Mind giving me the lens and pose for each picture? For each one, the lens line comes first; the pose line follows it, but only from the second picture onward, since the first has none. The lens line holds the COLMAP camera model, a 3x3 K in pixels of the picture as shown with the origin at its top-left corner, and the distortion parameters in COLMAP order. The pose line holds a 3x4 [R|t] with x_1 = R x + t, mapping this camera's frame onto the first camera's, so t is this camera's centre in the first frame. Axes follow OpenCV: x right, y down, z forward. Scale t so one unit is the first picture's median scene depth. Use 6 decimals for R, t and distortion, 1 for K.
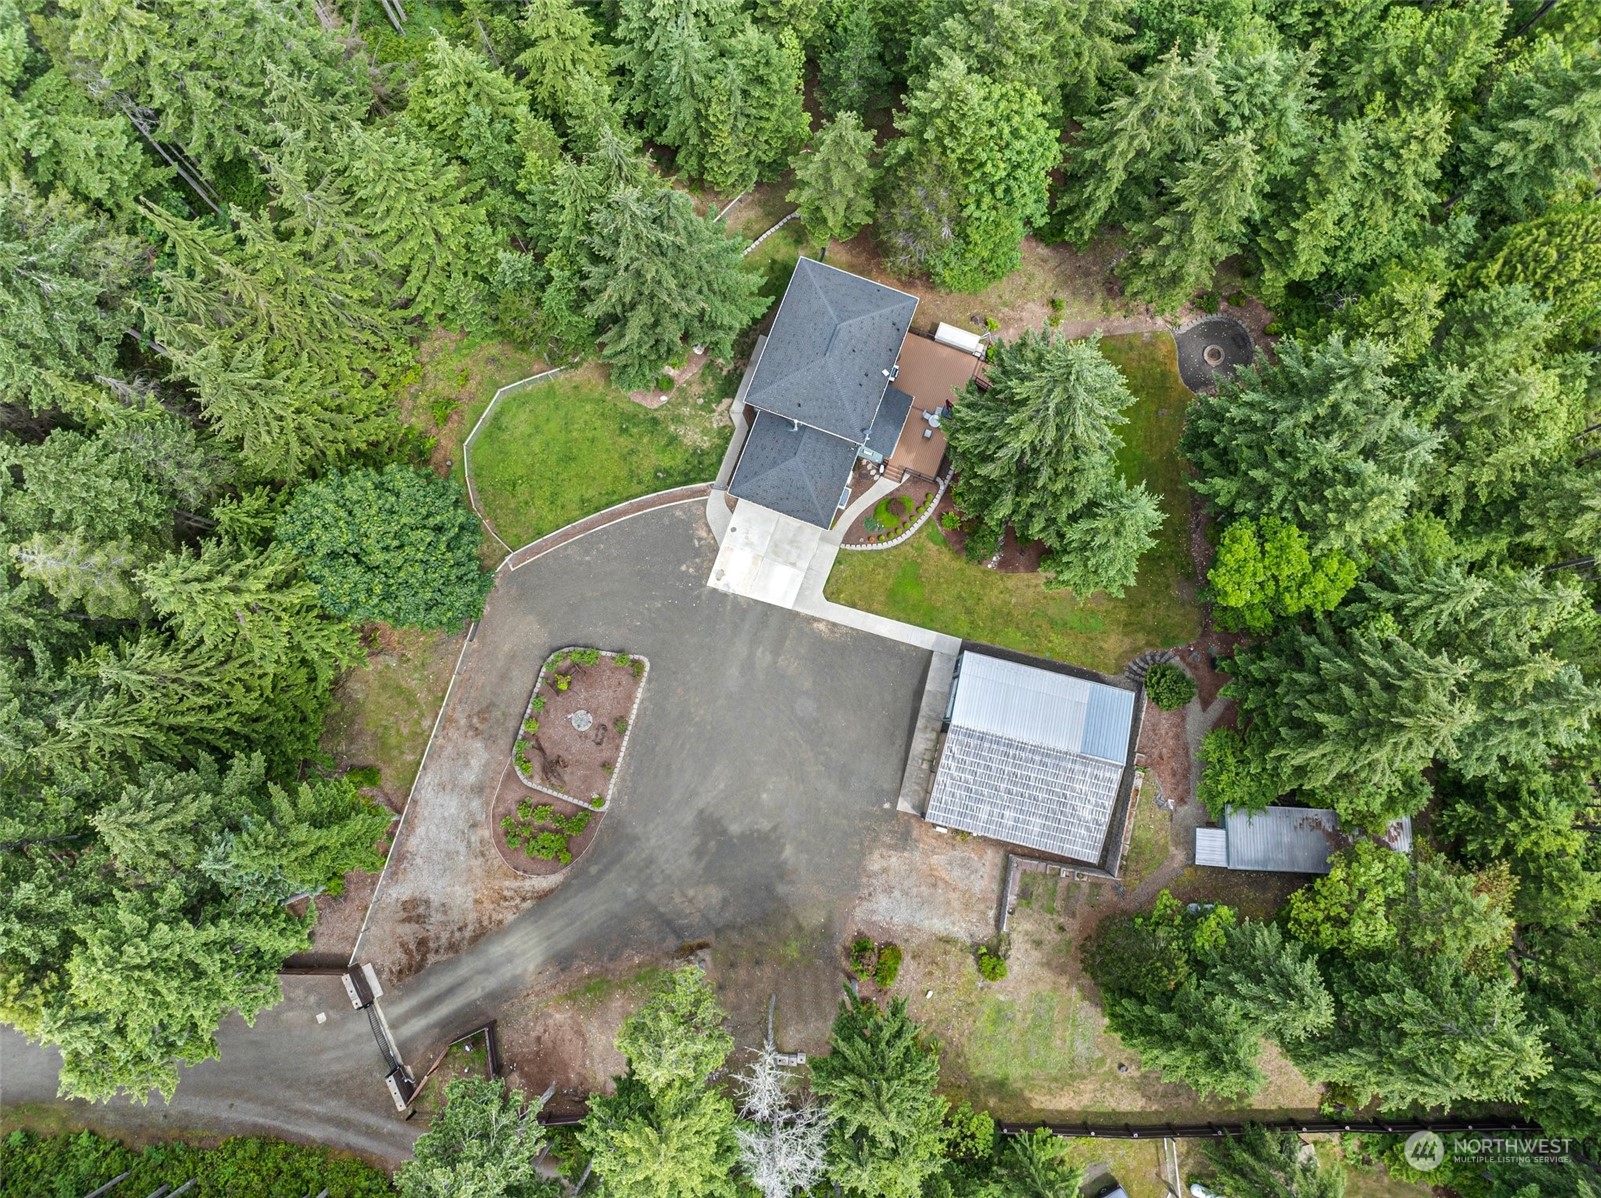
lens RADIAL K [[1141.9, 0, 800.5], [0, 1141.9, 599.0], [0, 0, 1]] dist [-0.013106, -0.005316]
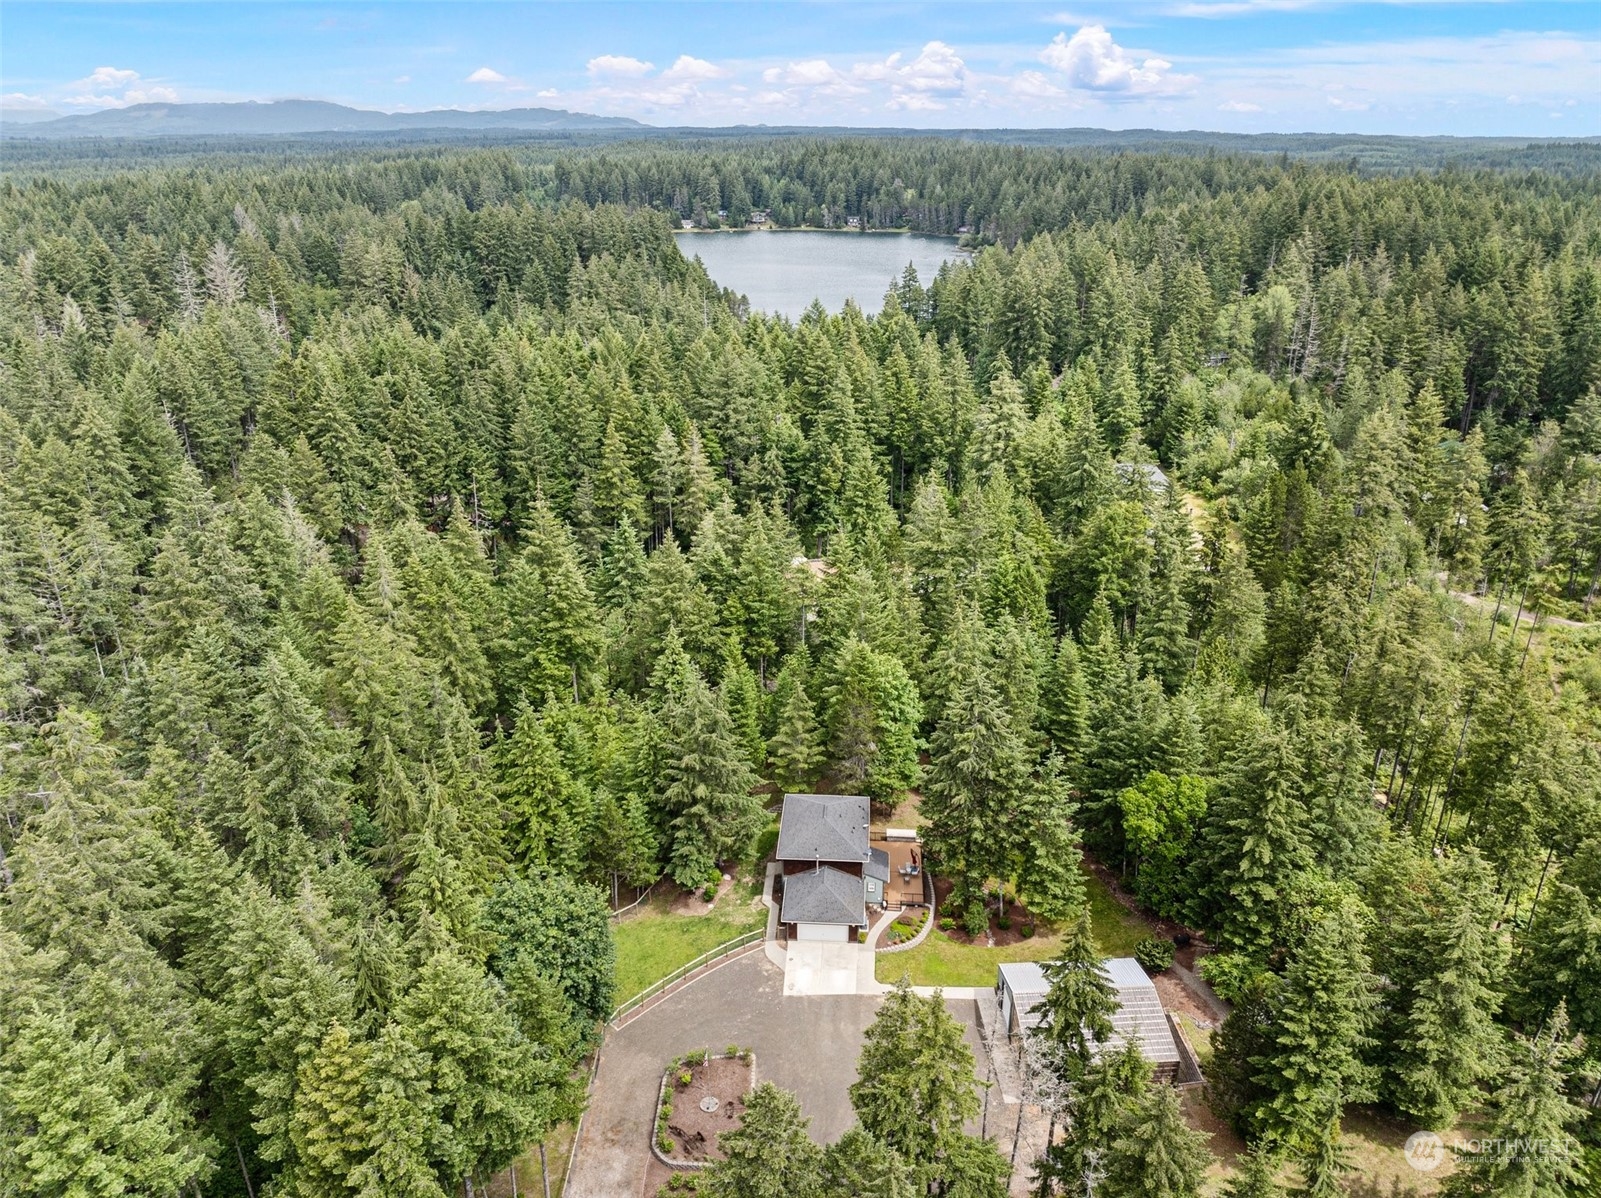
lens RADIAL K [[1141.9, 0, 800.5], [0, 1141.9, 599.0], [0, 0, 1]] dist [-0.013106, -0.005316]
pose [[0.956926, -0.126274, 0.261435, -0.329131], [0.289456, 0.484890, -0.825286, 0.792460], [-0.022555, 0.865411, 0.500554, 0.022721]]
